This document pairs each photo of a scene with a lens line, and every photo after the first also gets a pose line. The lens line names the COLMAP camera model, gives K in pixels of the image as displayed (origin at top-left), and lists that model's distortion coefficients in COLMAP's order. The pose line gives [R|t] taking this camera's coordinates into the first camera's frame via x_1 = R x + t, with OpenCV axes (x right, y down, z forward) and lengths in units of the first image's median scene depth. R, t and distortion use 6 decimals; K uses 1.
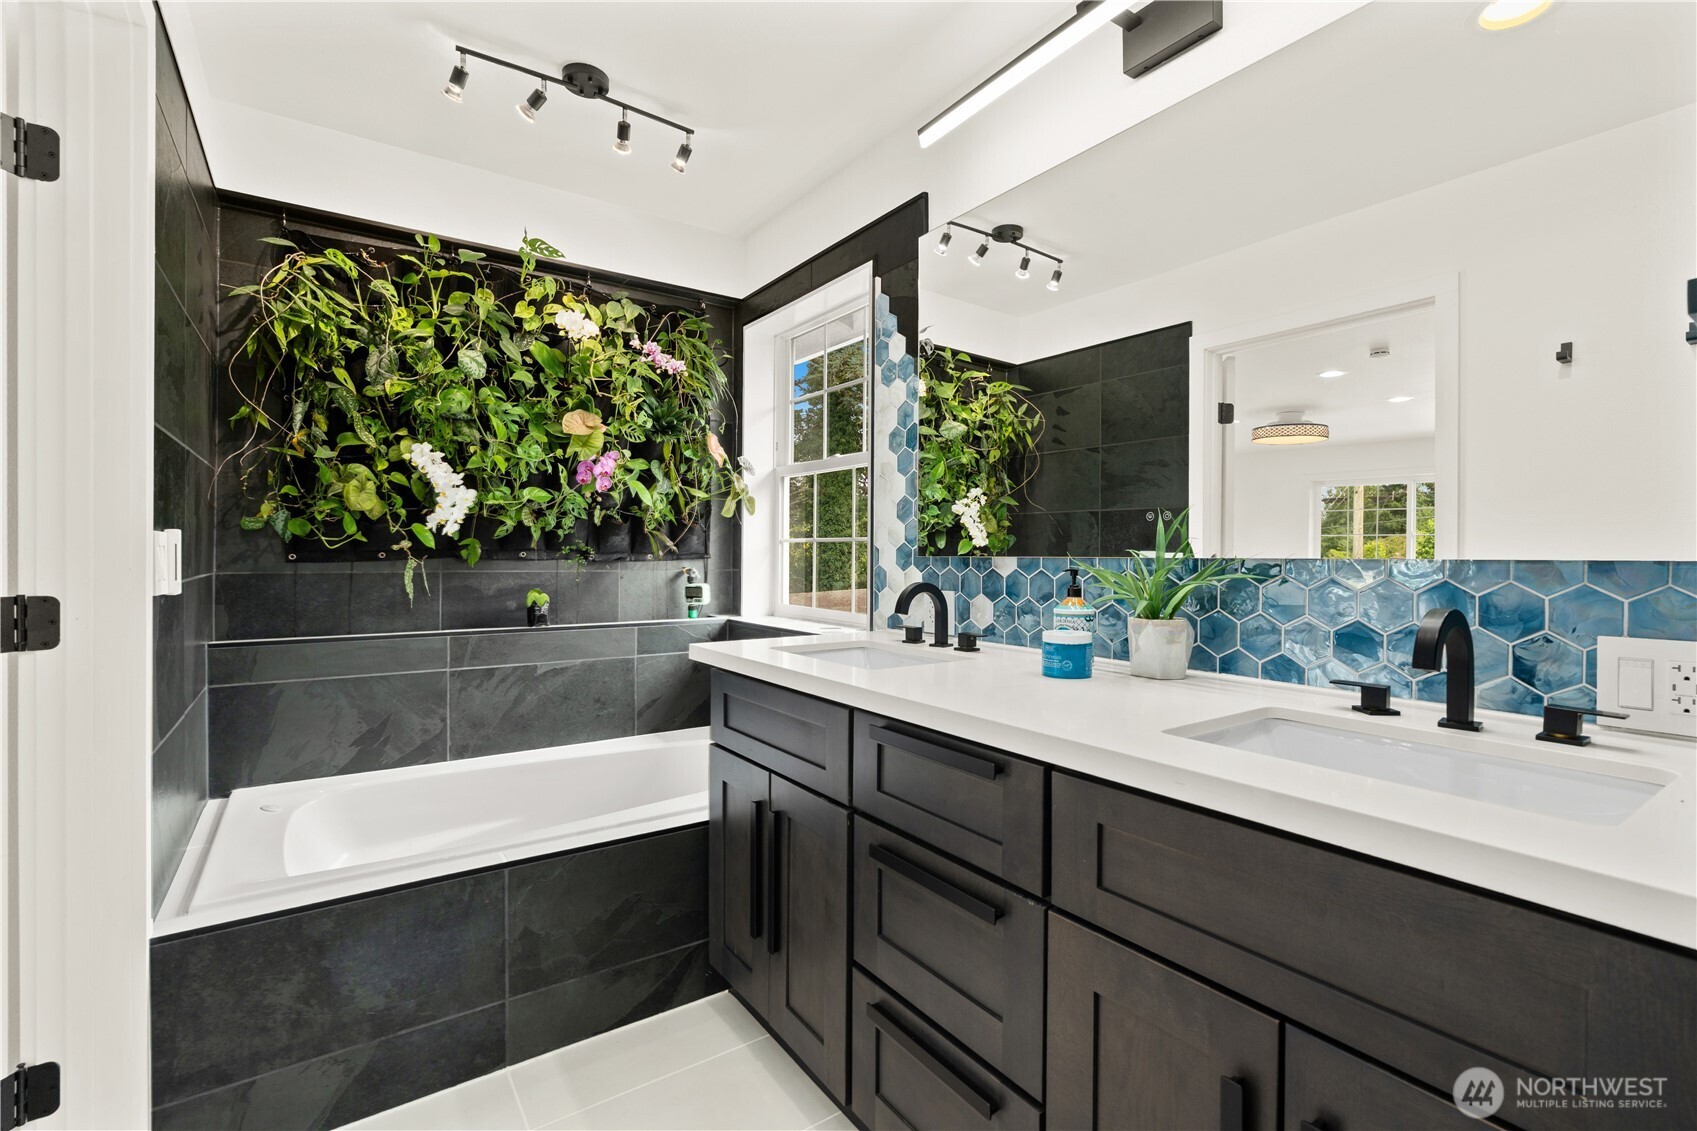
lens RADIAL K [[762.7, 0, 856.6], [0, 762.7, 566.9], [0, 0, 1]] dist [-0.002763, -0.000048]
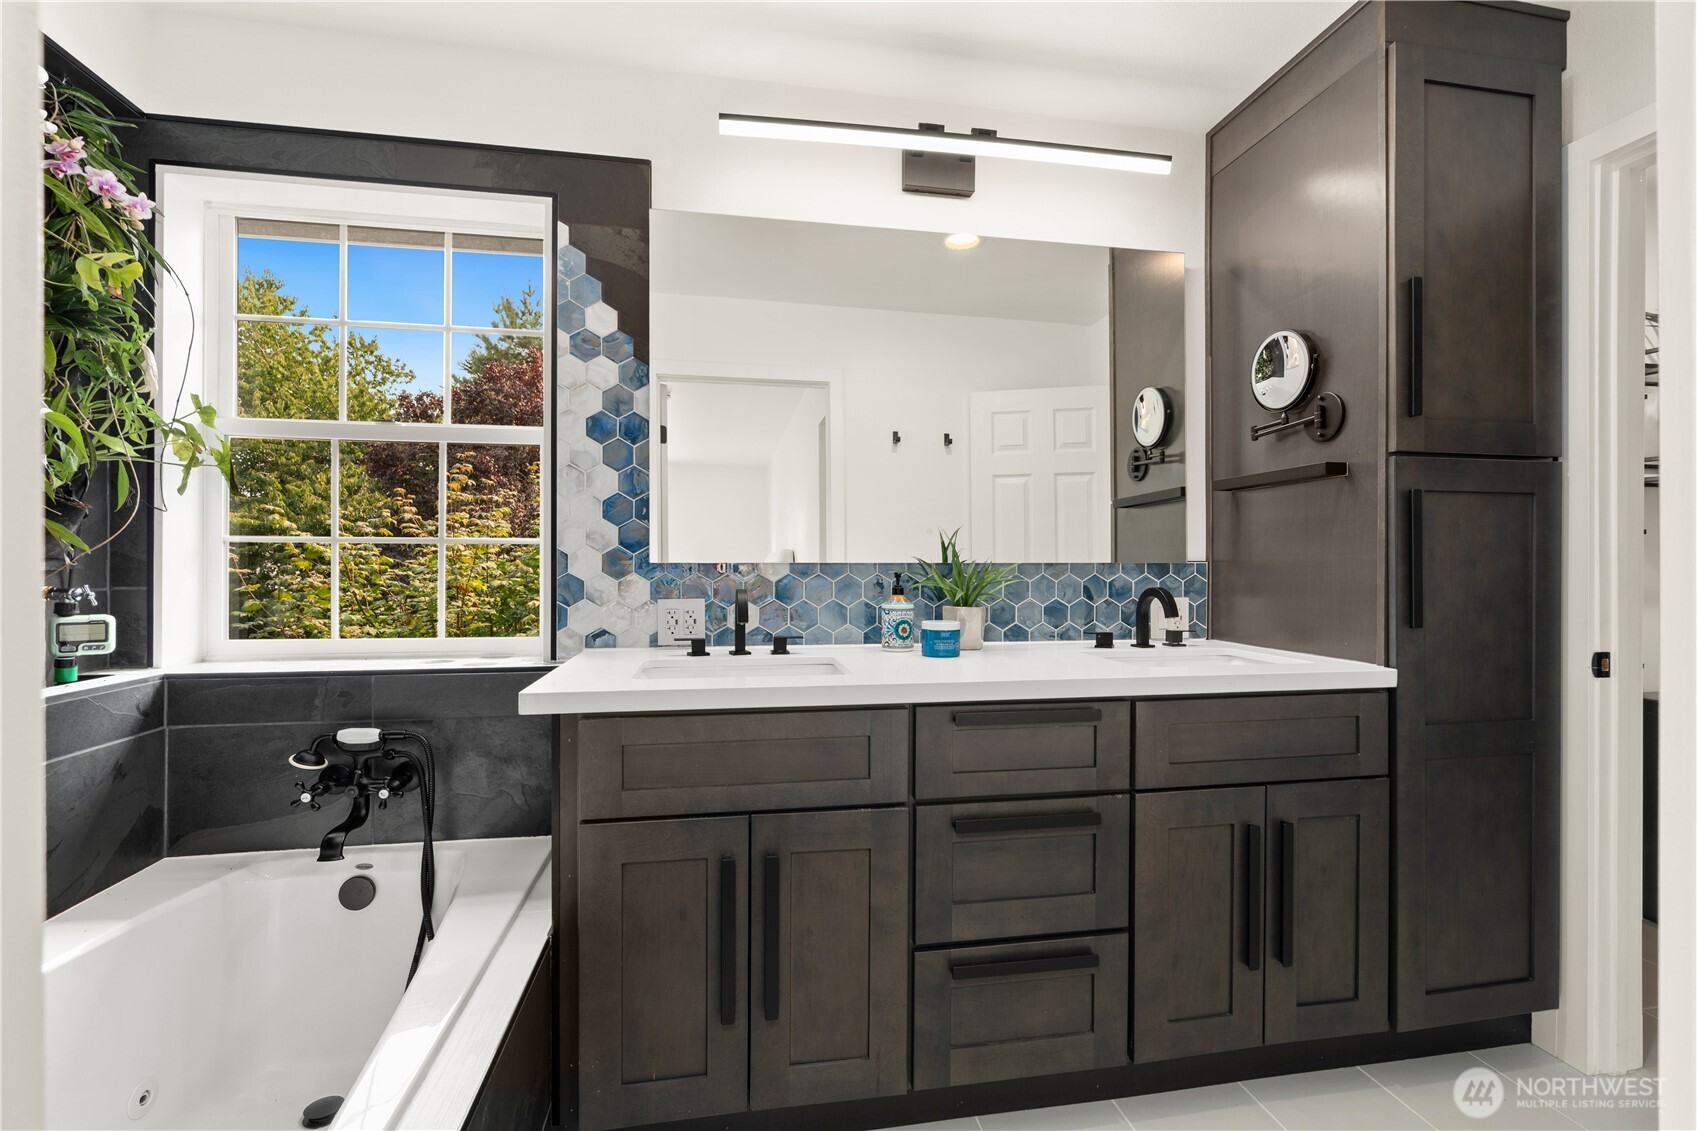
lens RADIAL K [[762.7, 0, 856.6], [0, 762.7, 566.9], [0, 0, 1]] dist [-0.002763, -0.000048]
pose [[0.419701, -0.008549, 0.907622, -0.683149], [0.014632, 0.999889, 0.002652, -0.007962], [-0.907545, 0.012167, 0.419779, 0.433435]]
